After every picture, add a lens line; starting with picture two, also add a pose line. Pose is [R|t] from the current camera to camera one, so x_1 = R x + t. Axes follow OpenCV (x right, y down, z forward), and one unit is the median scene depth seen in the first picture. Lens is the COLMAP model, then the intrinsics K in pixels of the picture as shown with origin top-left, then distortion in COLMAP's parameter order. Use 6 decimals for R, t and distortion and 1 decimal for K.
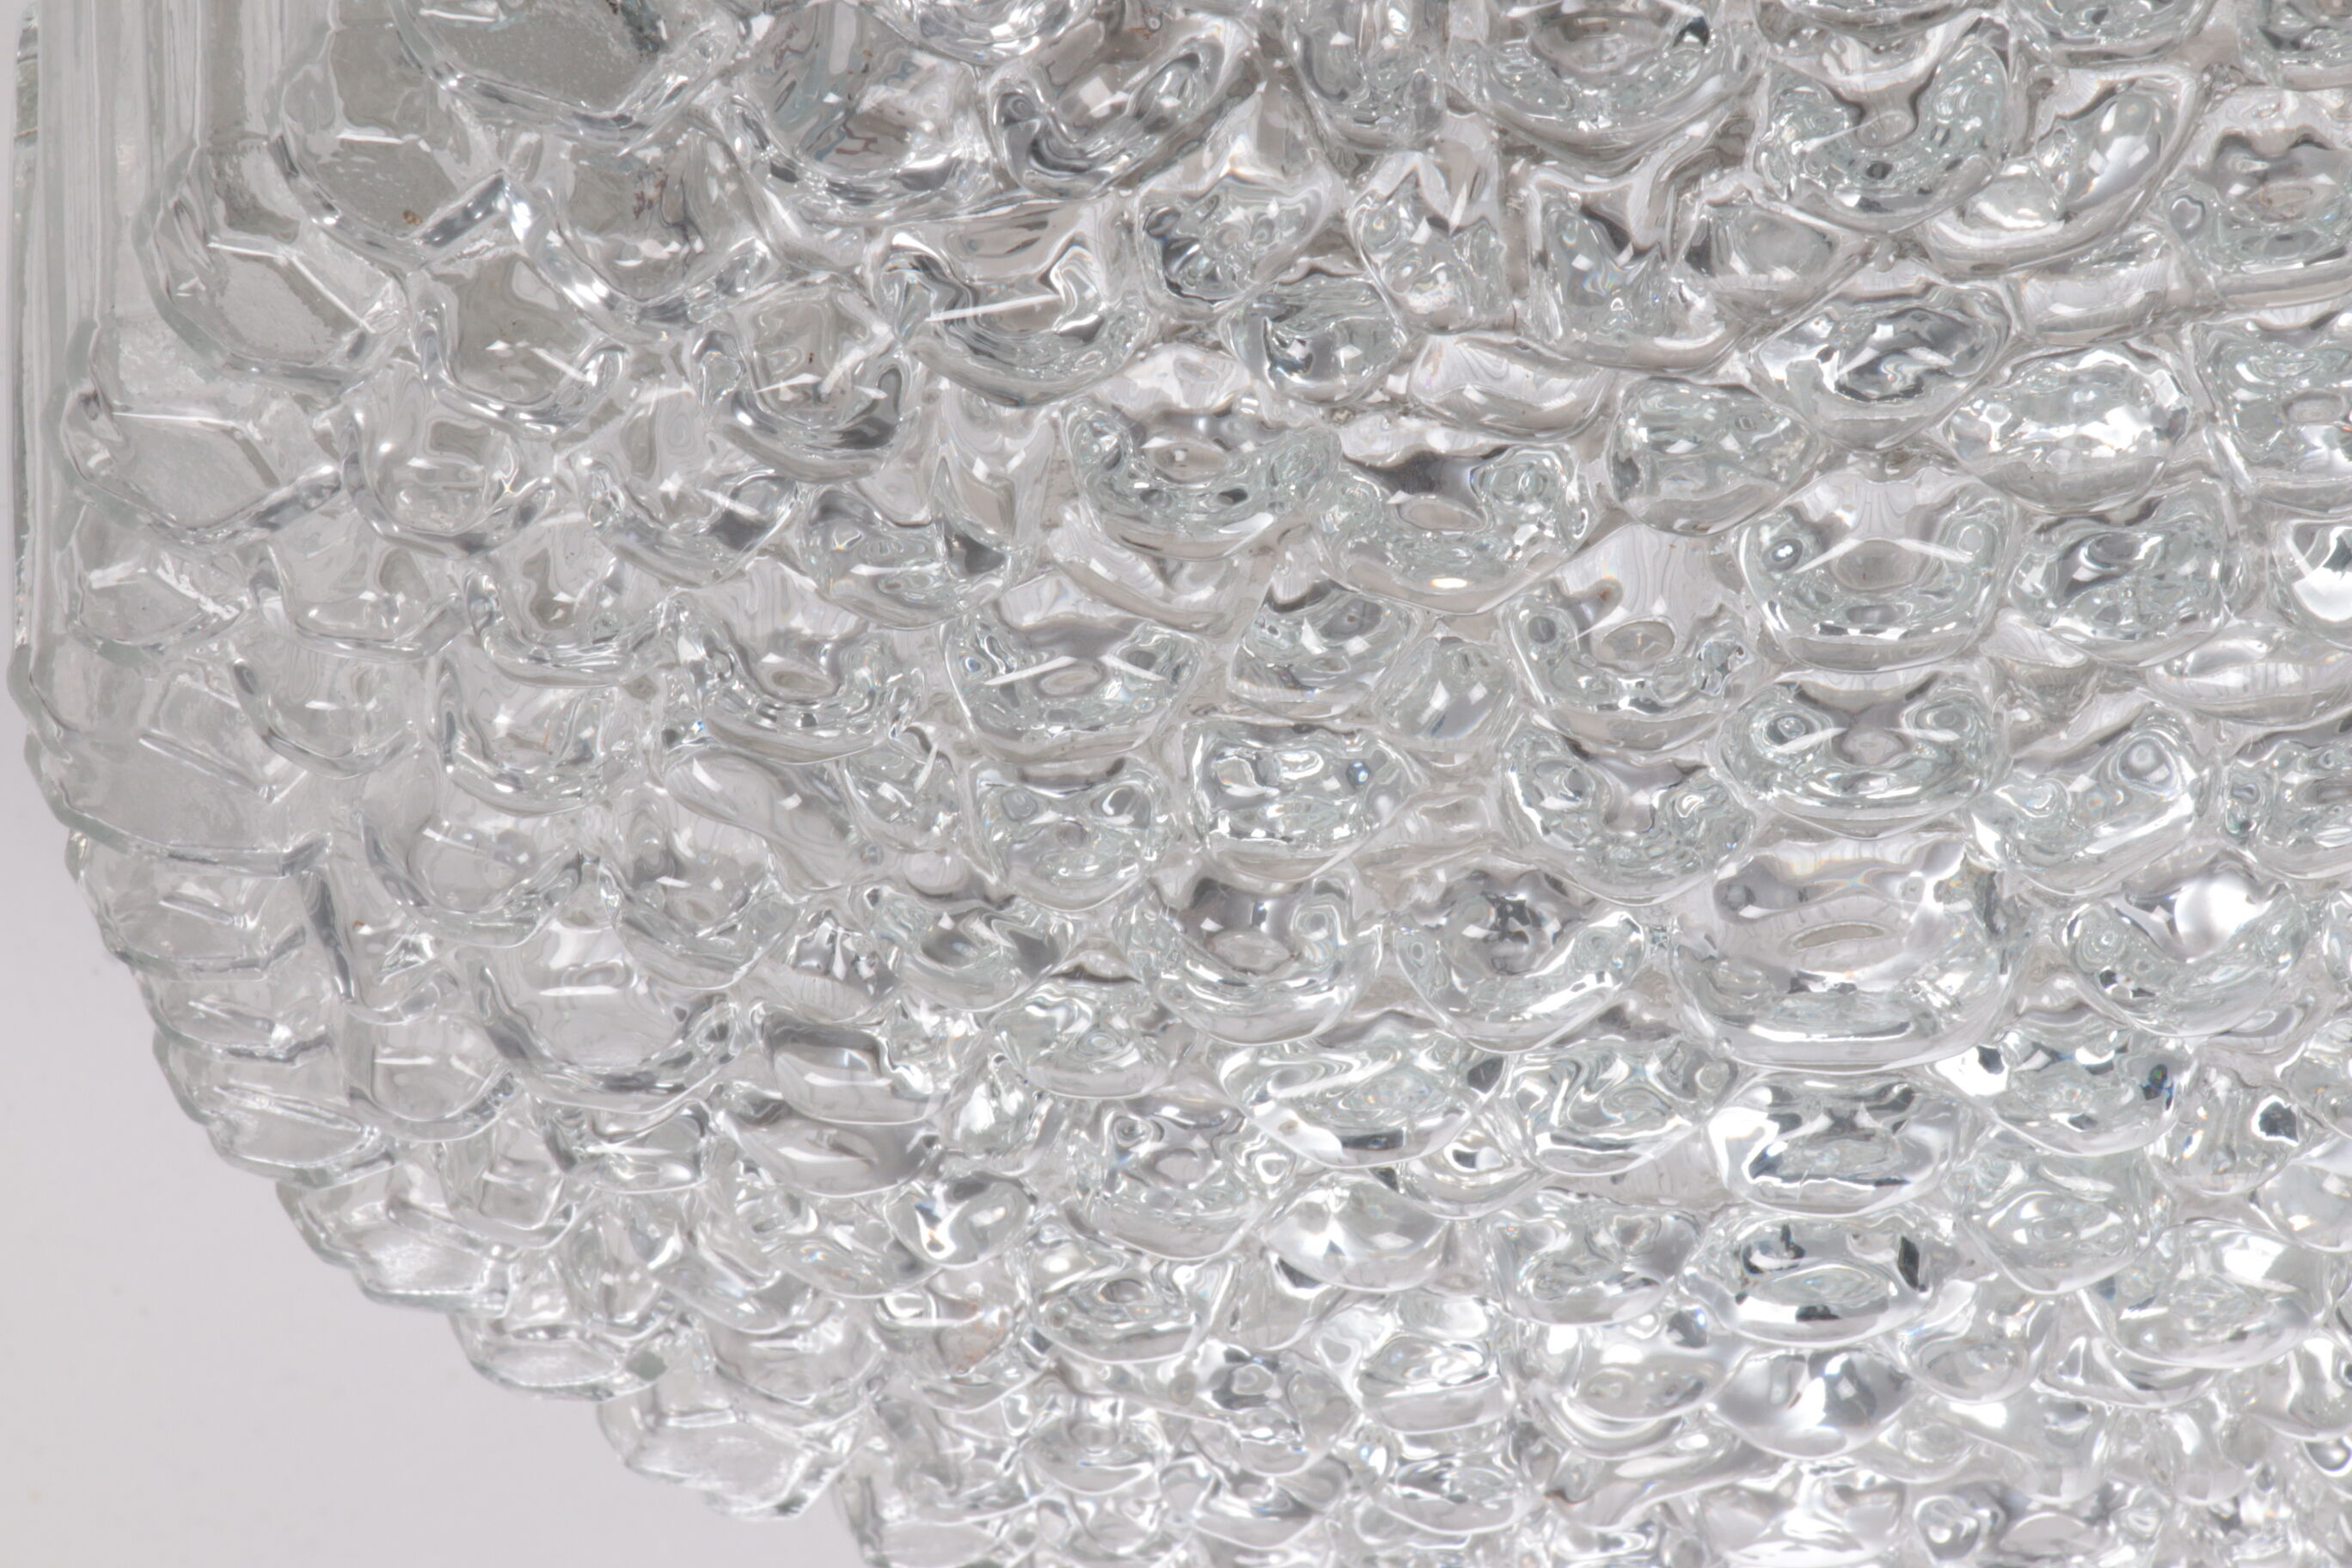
lens RADIAL K [[14701.2, 0, 1174.3], [0, 14701.2, 783.5], [0, 0, 1]] dist [1.815791, 0.000000]
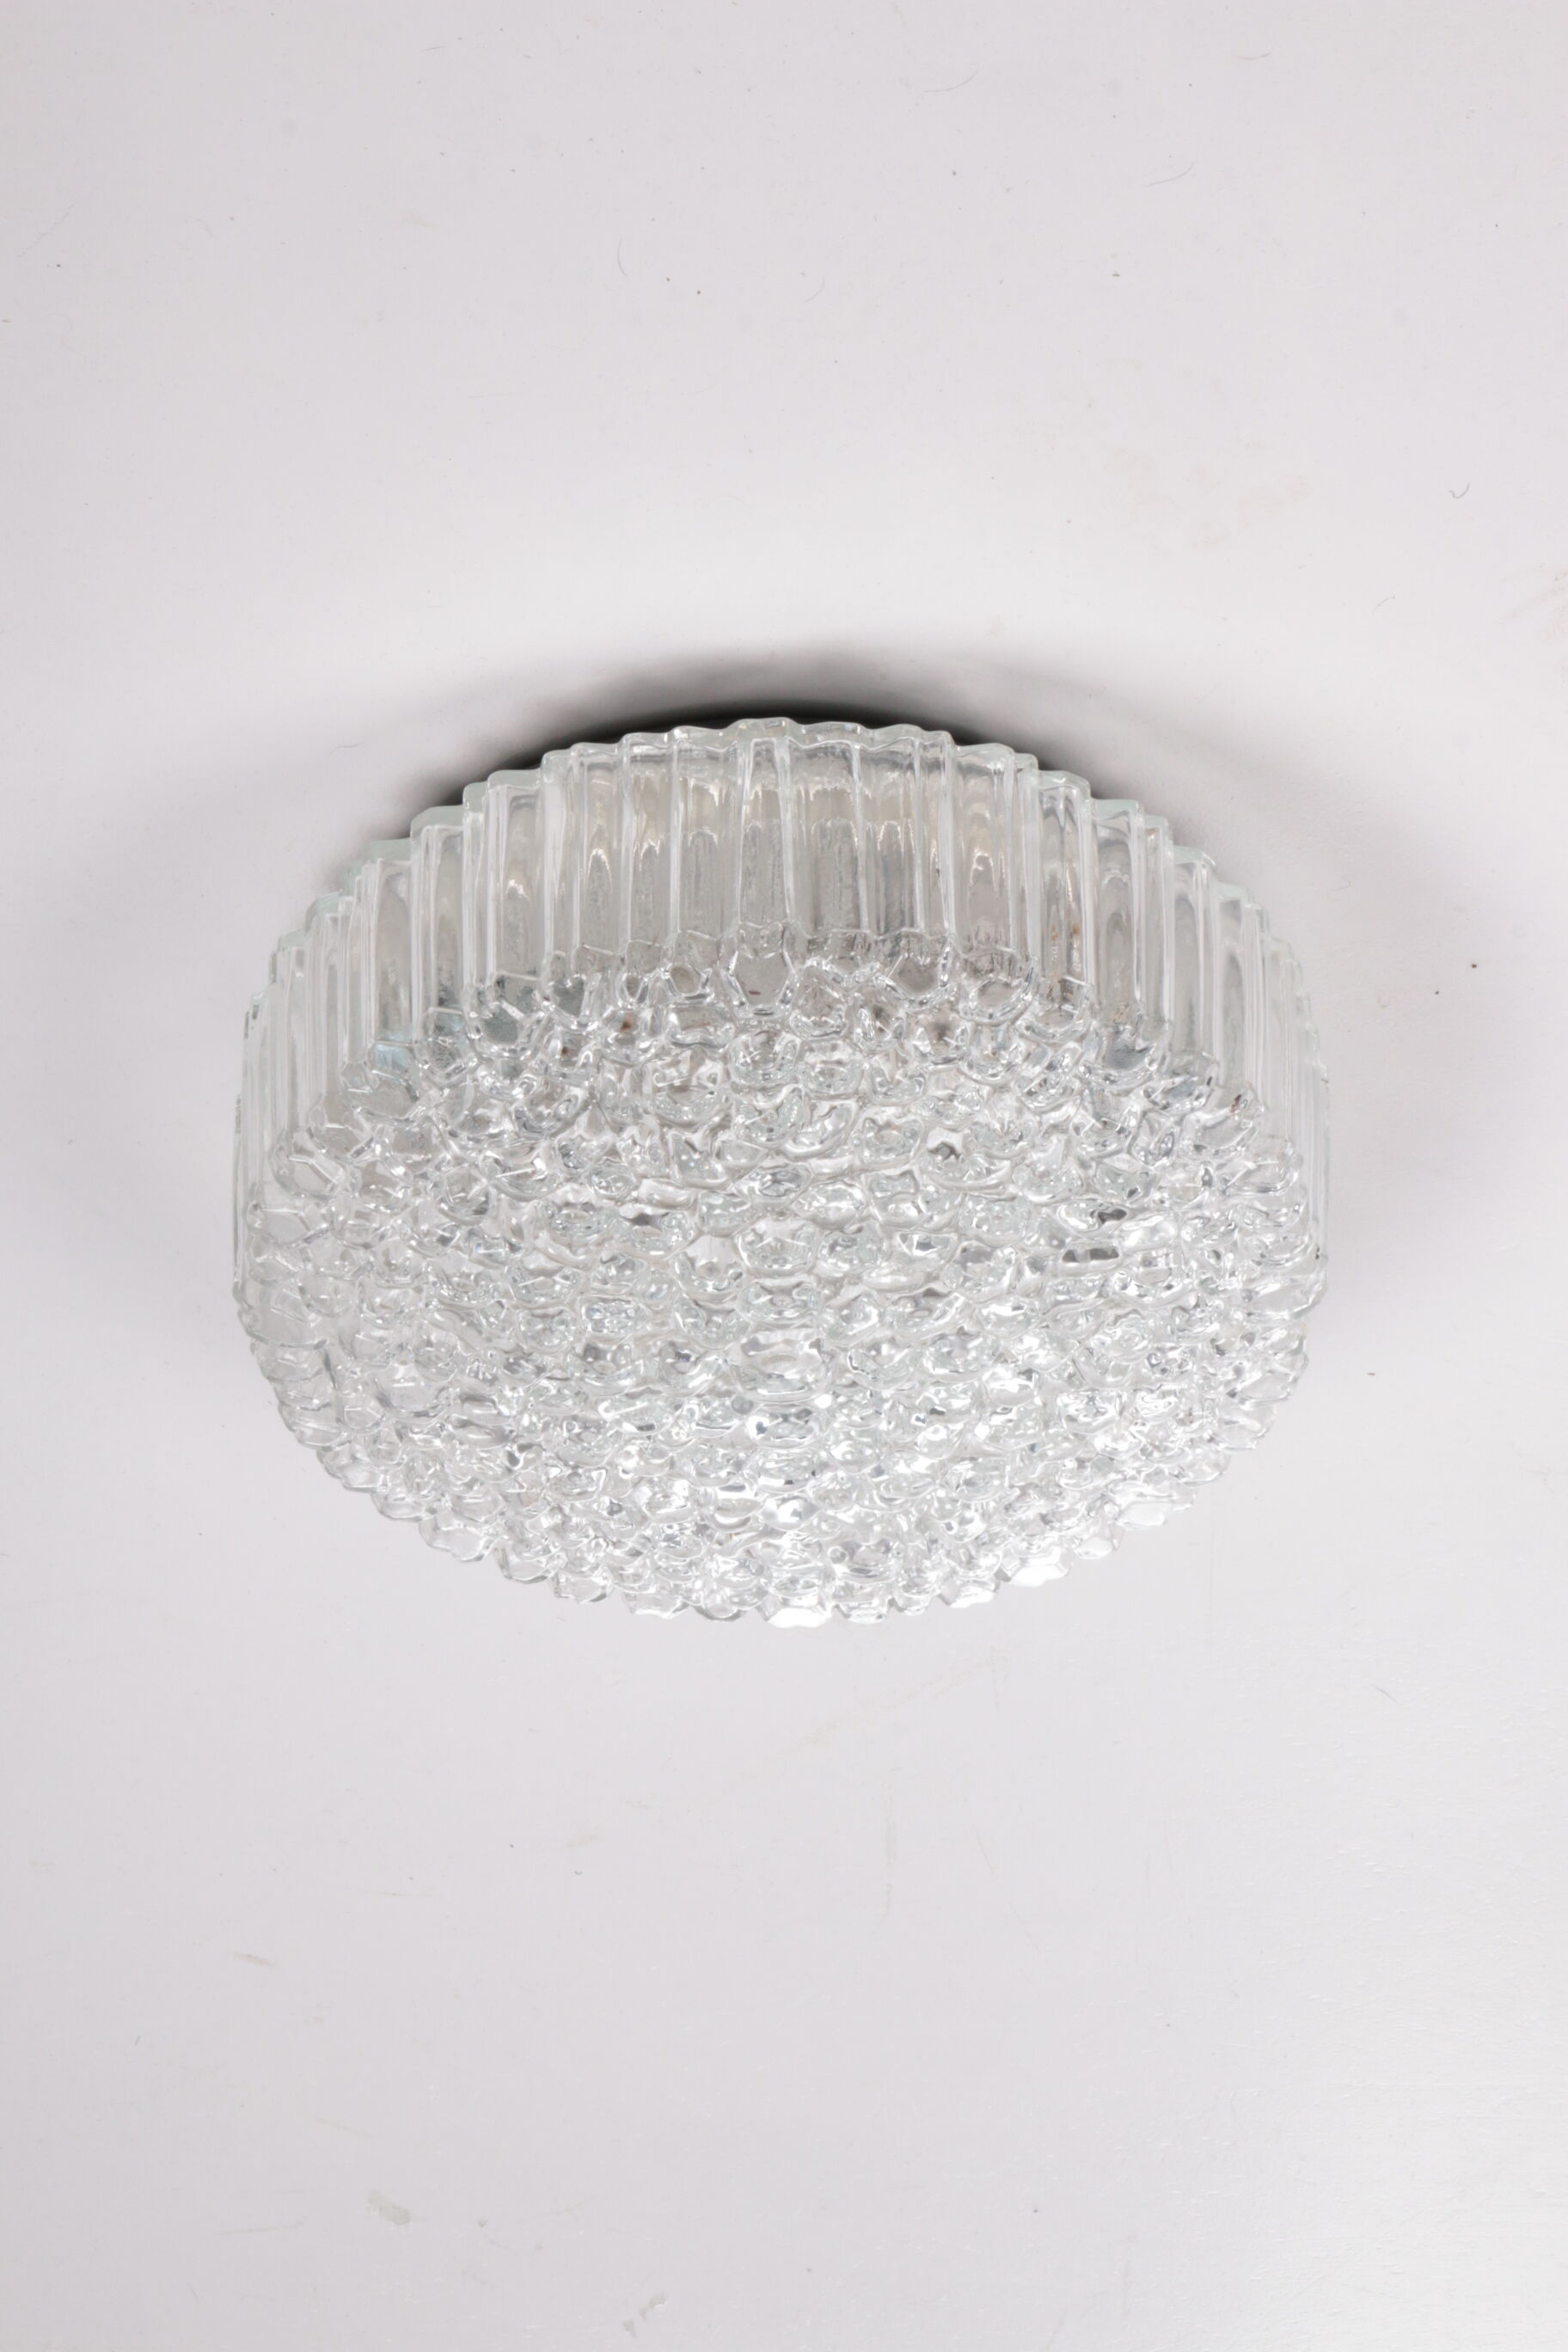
lens RADIAL K [[8182.6, 0, 784.0], [0, 8182.6, 1177.1], [0, 0, 1]] dist [-0.024959, 0.000000]
pose [[0.999833, -0.012020, -0.013794, 0.073642], [0.011446, 0.999096, -0.040949, 0.045560], [0.014273, 0.040784, 0.999066, -0.865574]]
